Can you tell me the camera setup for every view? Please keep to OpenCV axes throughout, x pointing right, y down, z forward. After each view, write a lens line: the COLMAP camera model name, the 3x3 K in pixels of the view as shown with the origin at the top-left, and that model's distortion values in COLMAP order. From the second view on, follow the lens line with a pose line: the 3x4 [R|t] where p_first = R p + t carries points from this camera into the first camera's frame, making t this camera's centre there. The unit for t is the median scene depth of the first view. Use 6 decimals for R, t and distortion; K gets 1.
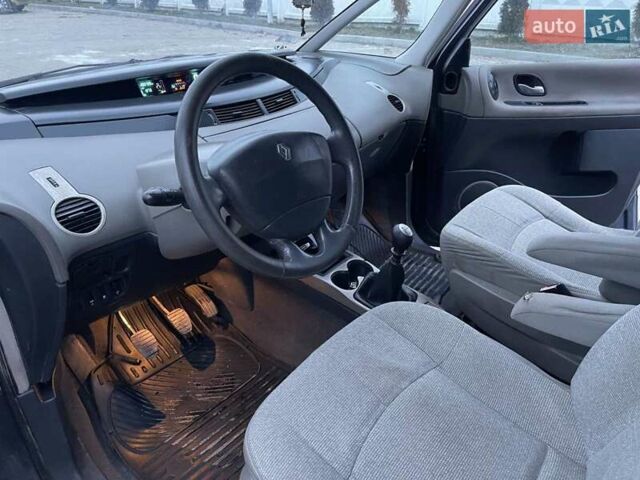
lens RADIAL K [[510.1, 0, 311.3], [0, 510.1, 240.7], [0, 0, 1]] dist [0.059899, -0.103159]
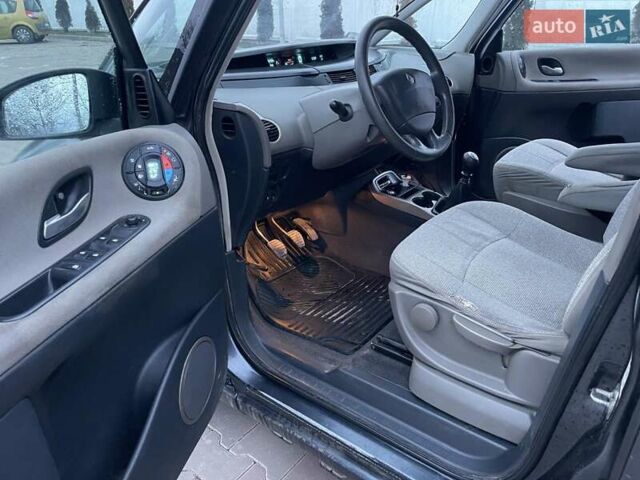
lens RADIAL K [[510.1, 0, 311.3], [0, 510.1, 240.7], [0, 0, 1]] dist [0.059899, -0.103159]
pose [[0.999774, -0.019256, -0.008957, -0.189437], [0.018827, 0.998772, -0.045825, 0.206043], [0.009828, 0.045646, 0.998909, -0.285857]]
